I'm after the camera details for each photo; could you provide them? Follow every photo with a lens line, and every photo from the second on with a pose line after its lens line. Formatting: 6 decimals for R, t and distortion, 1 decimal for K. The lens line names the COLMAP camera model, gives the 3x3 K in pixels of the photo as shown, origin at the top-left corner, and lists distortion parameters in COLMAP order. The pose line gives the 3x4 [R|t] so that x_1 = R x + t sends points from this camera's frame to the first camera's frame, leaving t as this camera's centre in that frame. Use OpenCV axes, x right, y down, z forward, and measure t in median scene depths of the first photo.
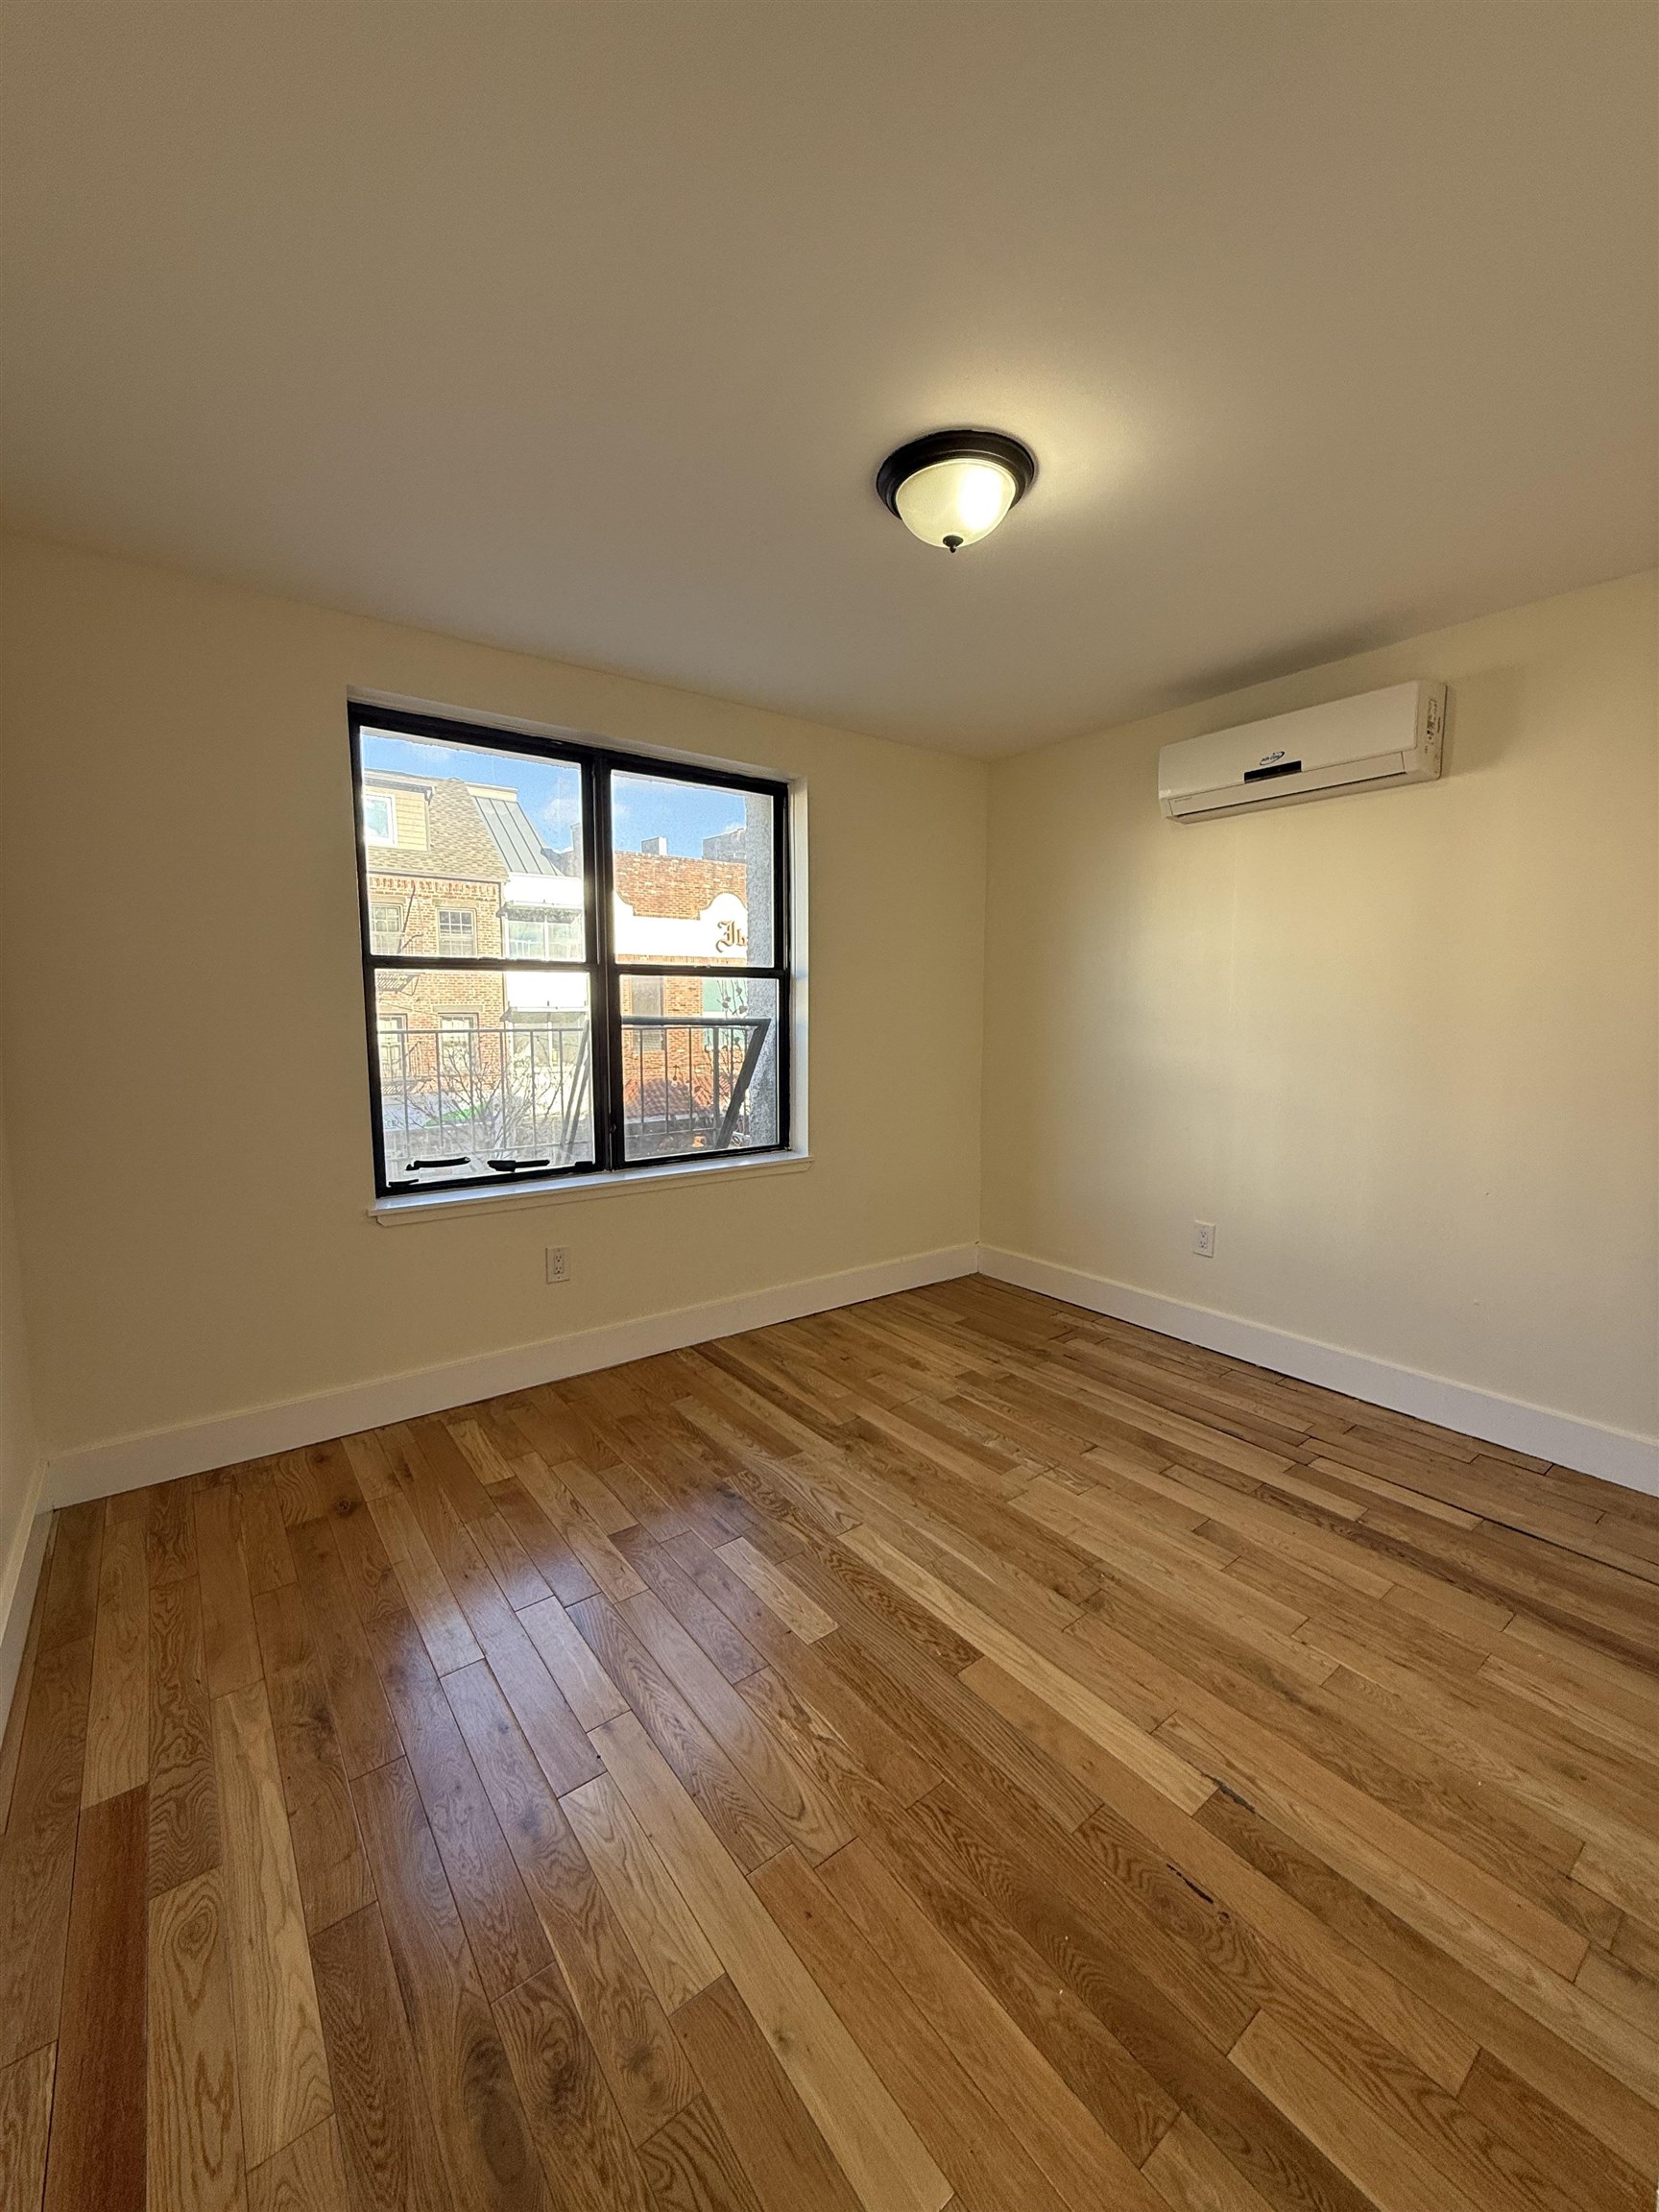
lens RADIAL K [[870.5, 0, 829.5], [0, 870.5, 1106.0], [0, 0, 1]] dist [0.000687, 0.000322]
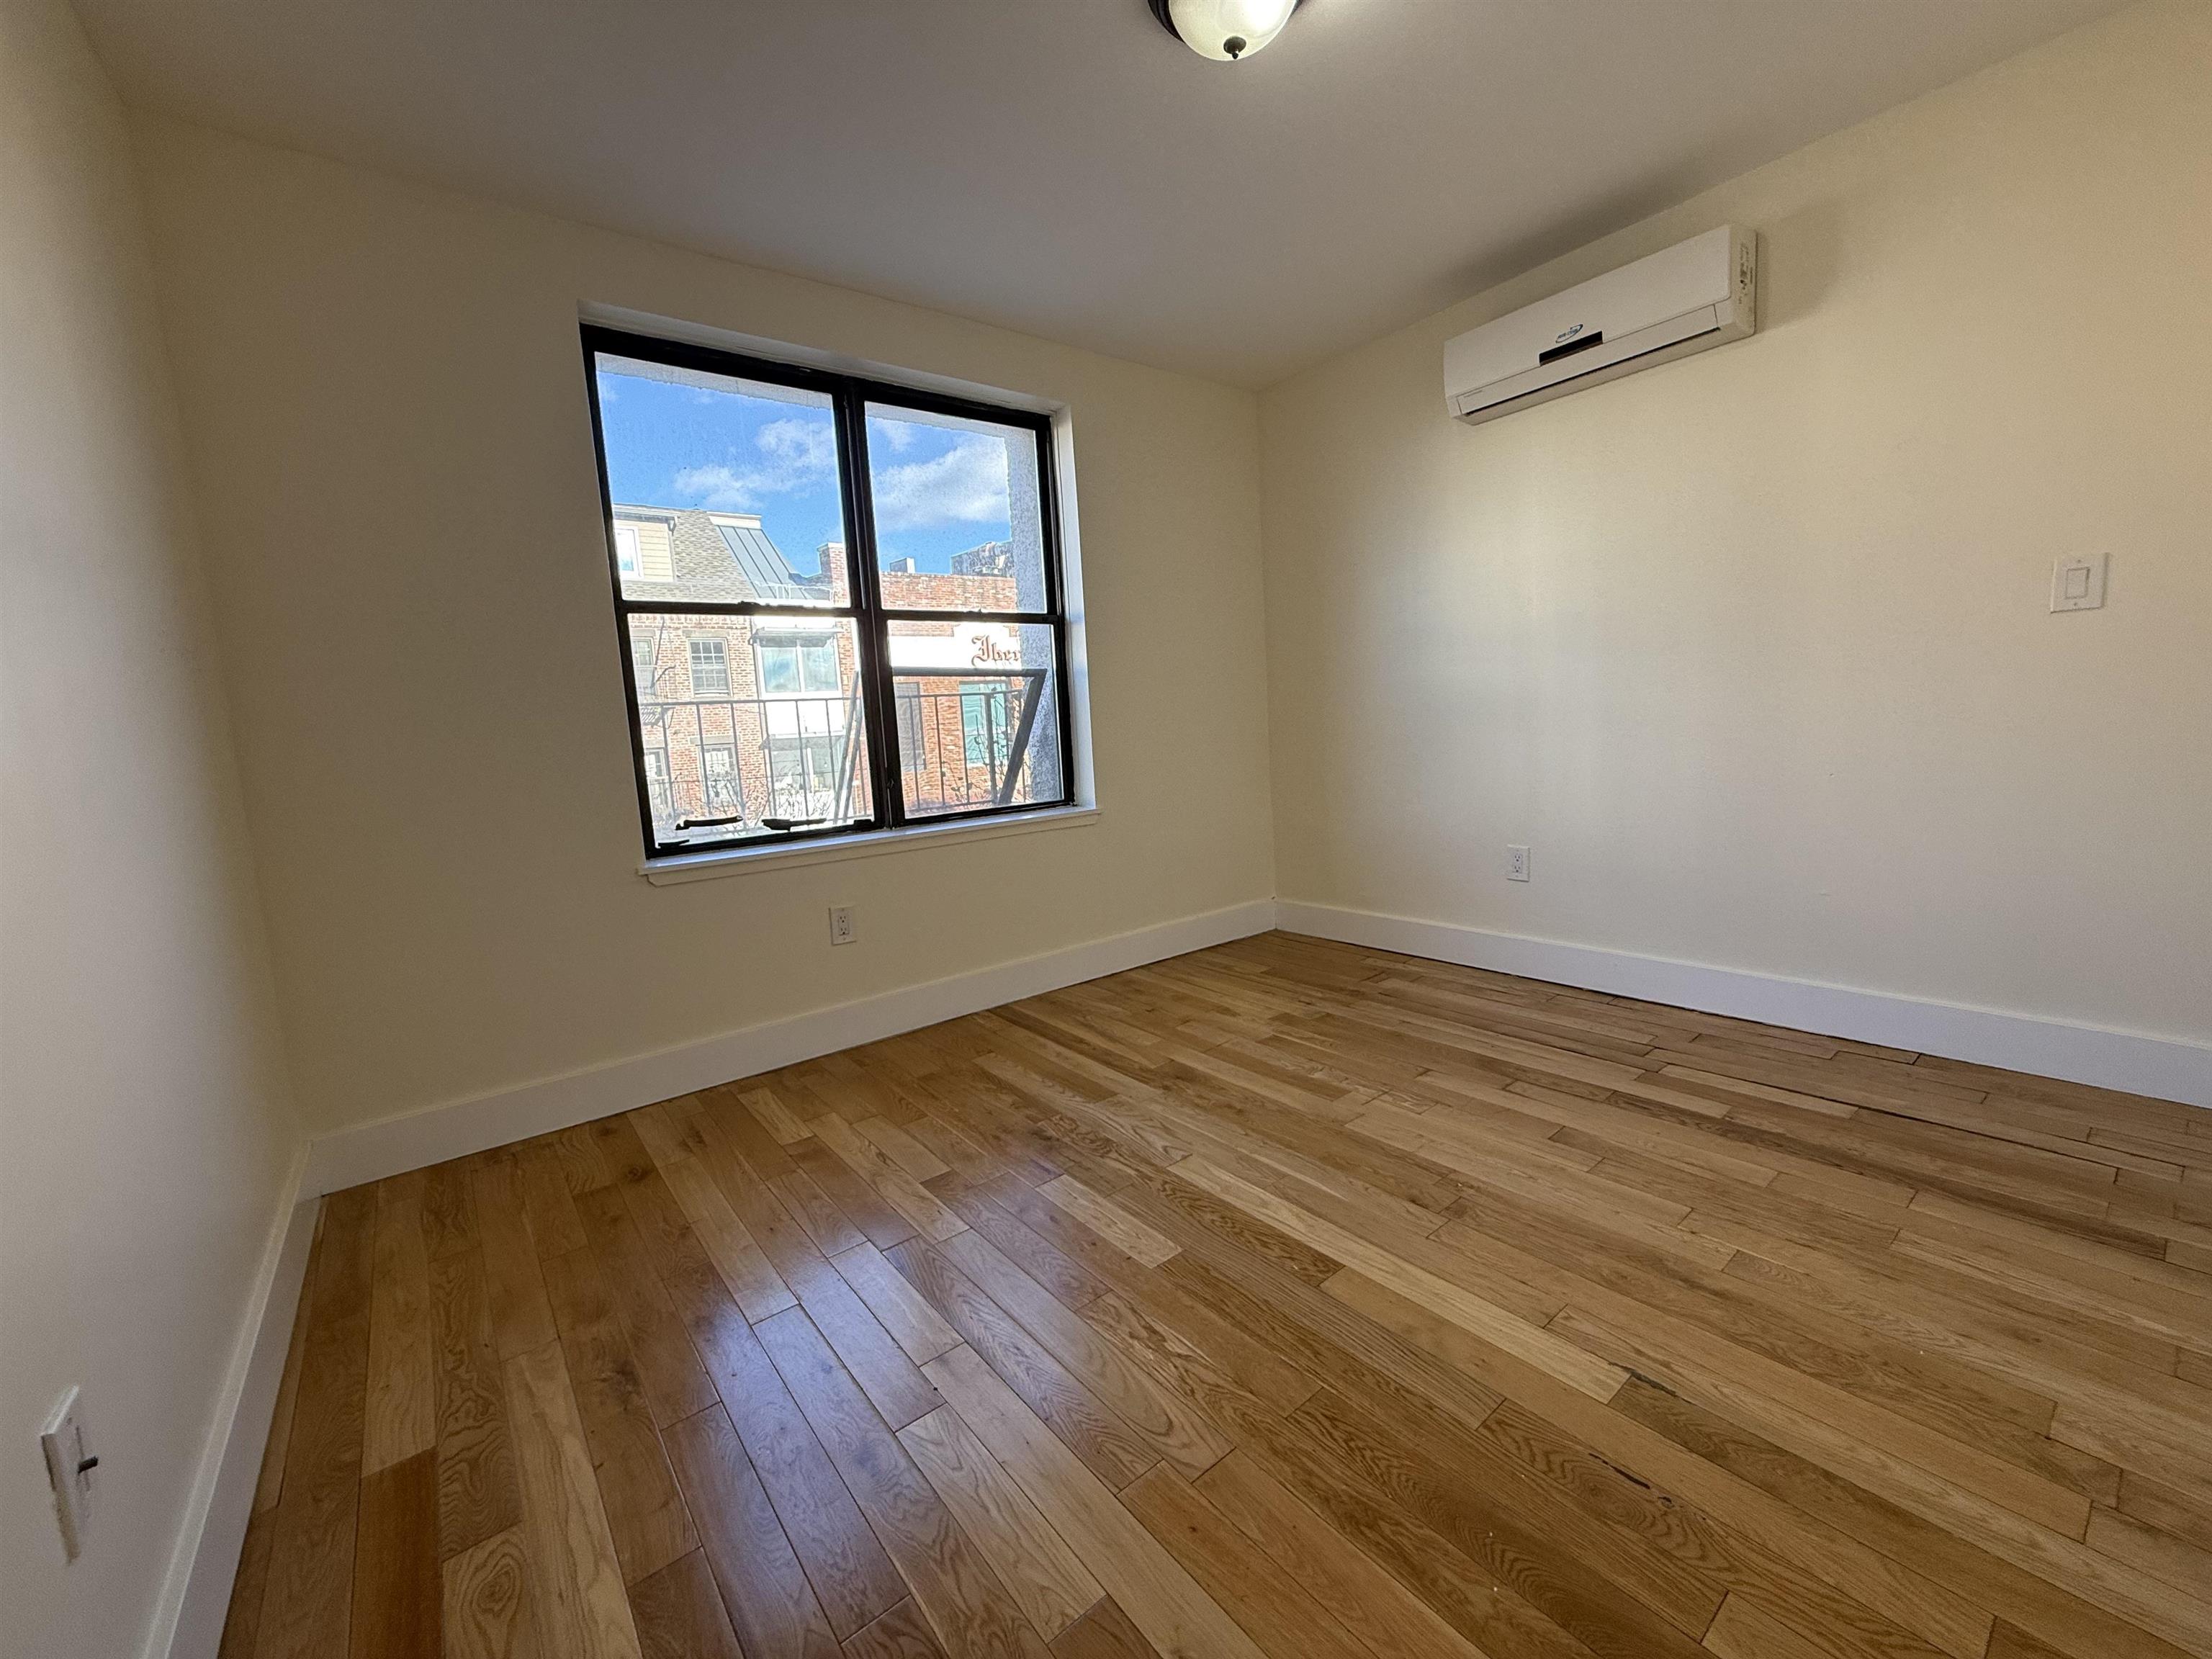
lens RADIAL K [[878.2, 0, 1098.7], [0, 878.2, 825.6], [0, 0, 1]] dist [0.000888, 0.000620]
pose [[0.998105, -0.061515, 0.001376, -0.053806], [0.061491, 0.998015, 0.013584, 0.141626], [-0.002209, -0.013474, 0.999907, 0.086433]]
